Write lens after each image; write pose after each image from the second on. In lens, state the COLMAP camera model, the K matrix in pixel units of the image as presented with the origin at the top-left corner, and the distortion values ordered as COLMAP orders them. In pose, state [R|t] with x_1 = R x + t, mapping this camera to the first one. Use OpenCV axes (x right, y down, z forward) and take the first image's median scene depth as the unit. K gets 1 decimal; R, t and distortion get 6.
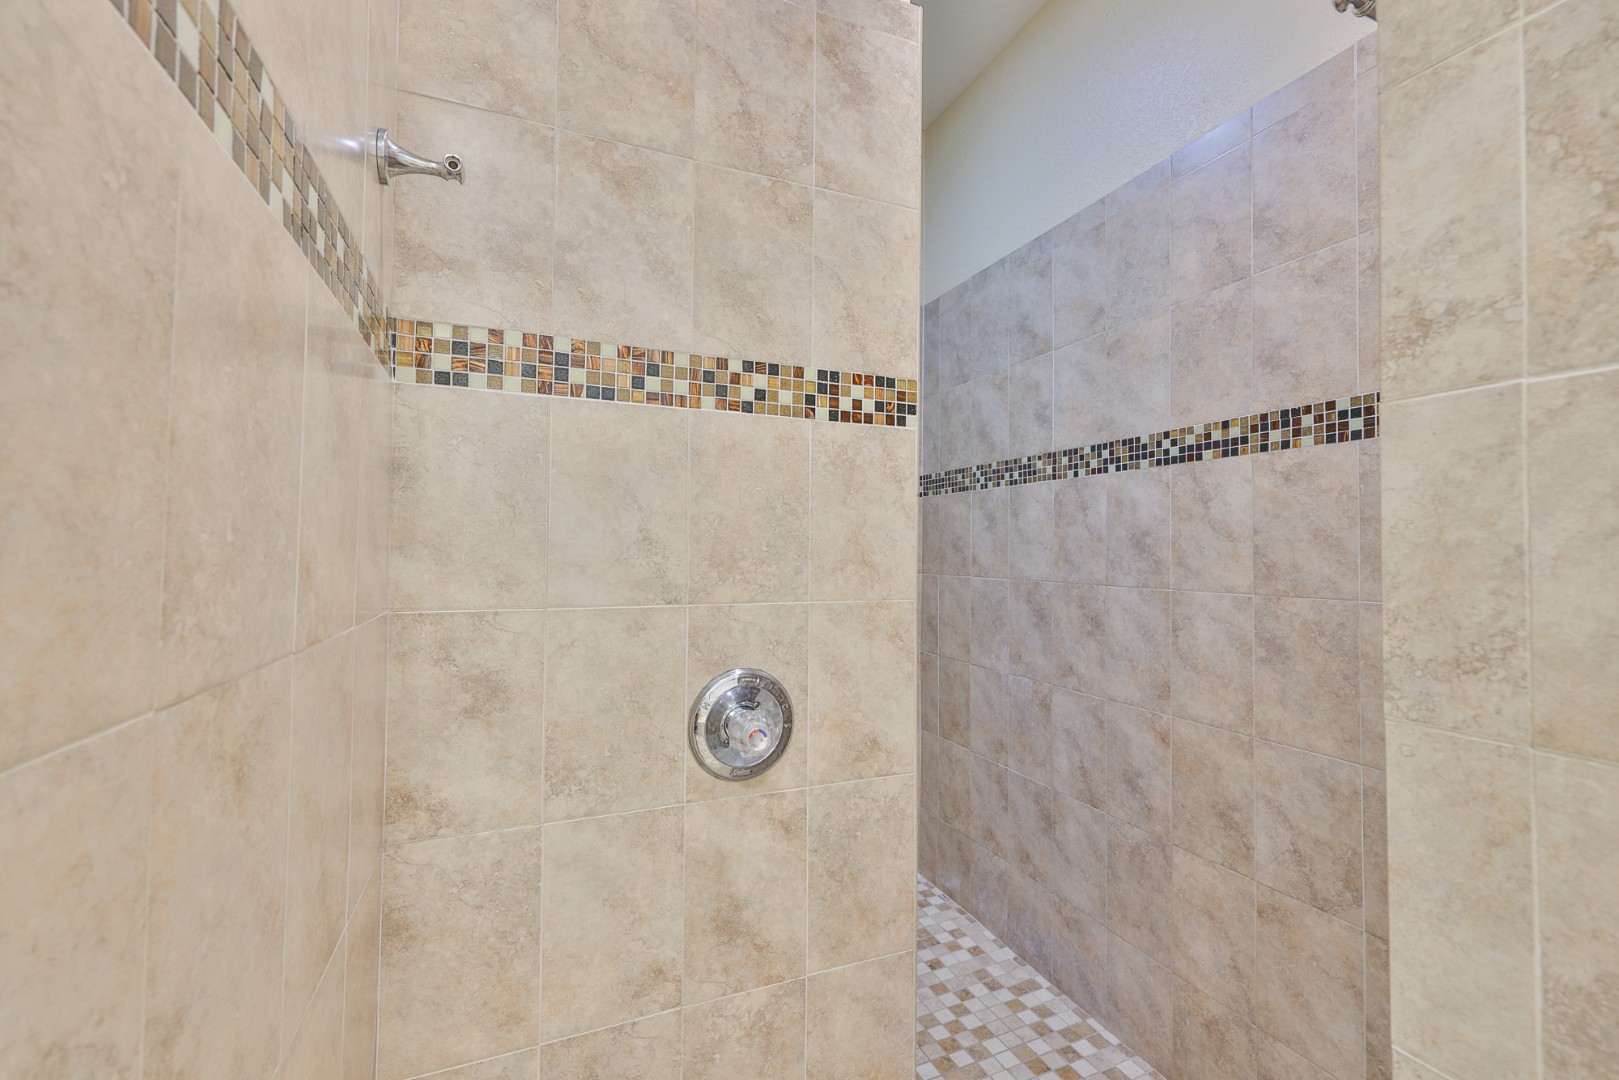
lens RADIAL K [[663.2, 0, 815.4], [0, 663.2, 538.2], [0, 0, 1]] dist [0.000348, 0.000321]
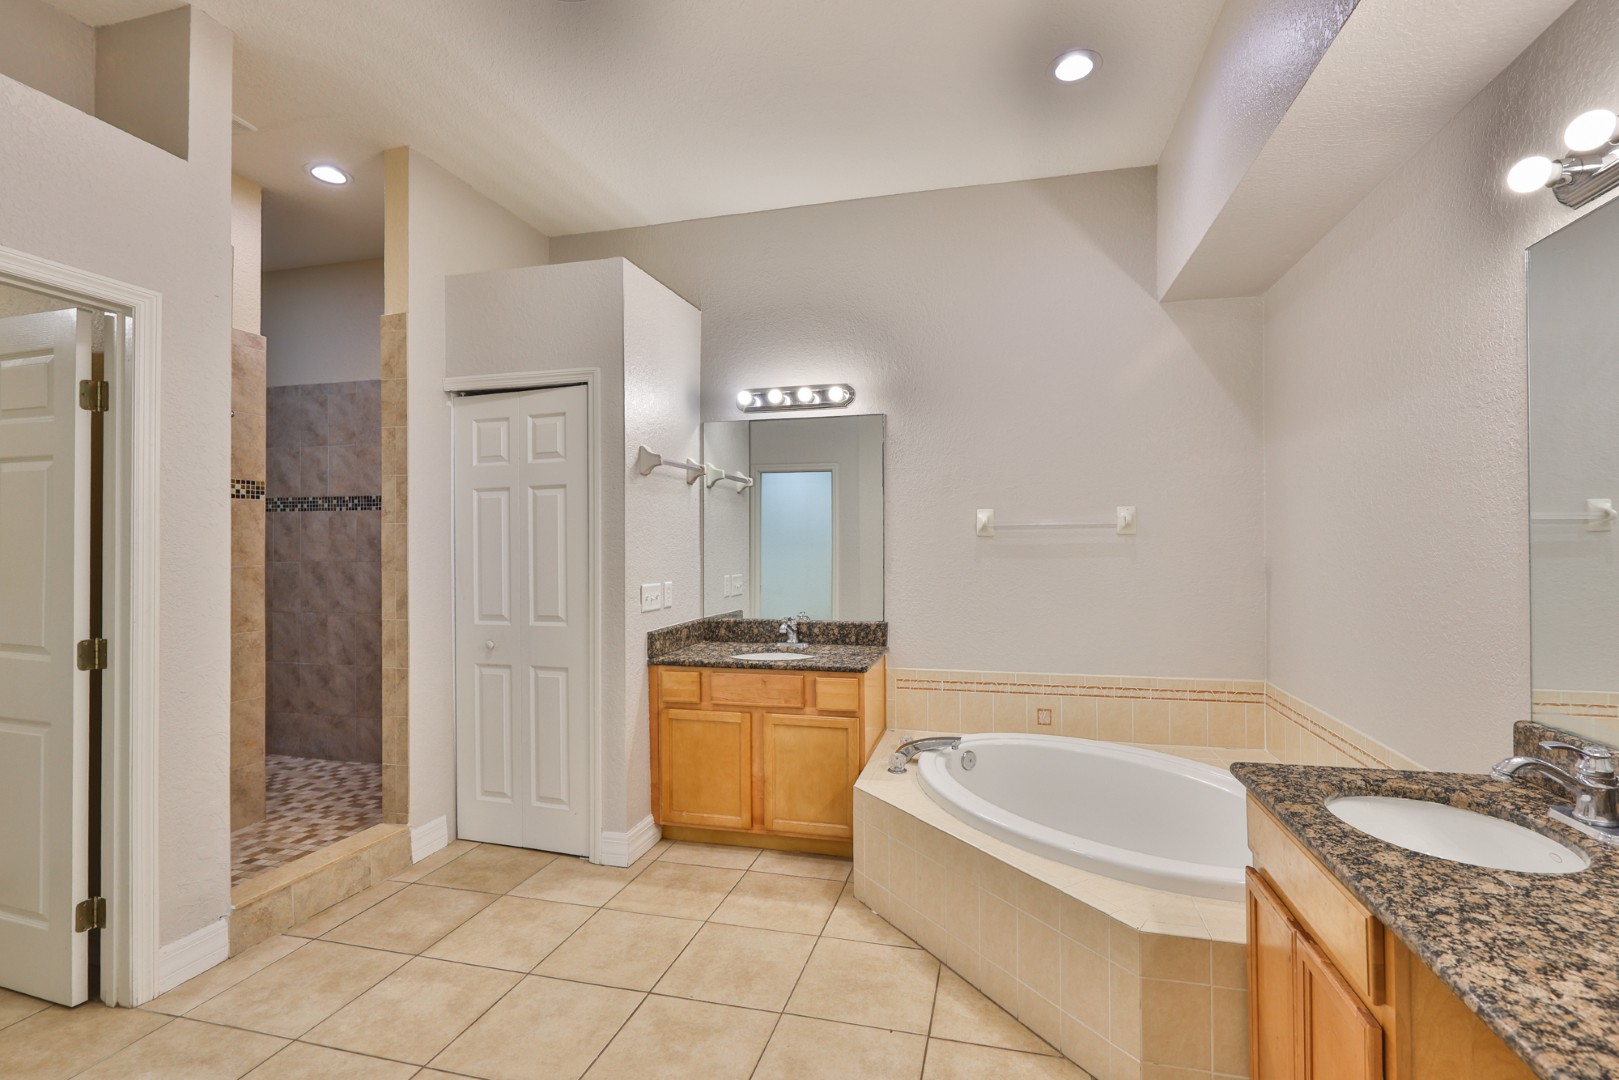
lens RADIAL K [[663.2, 0, 815.4], [0, 663.2, 538.2], [0, 0, 1]] dist [0.000348, 0.000321]
pose [[0.567743, -0.001616, 0.823205, -0.473328], [-0.005353, 0.999970, 0.005655, -0.025276], [-0.823189, -0.007617, 0.567717, -1.402552]]
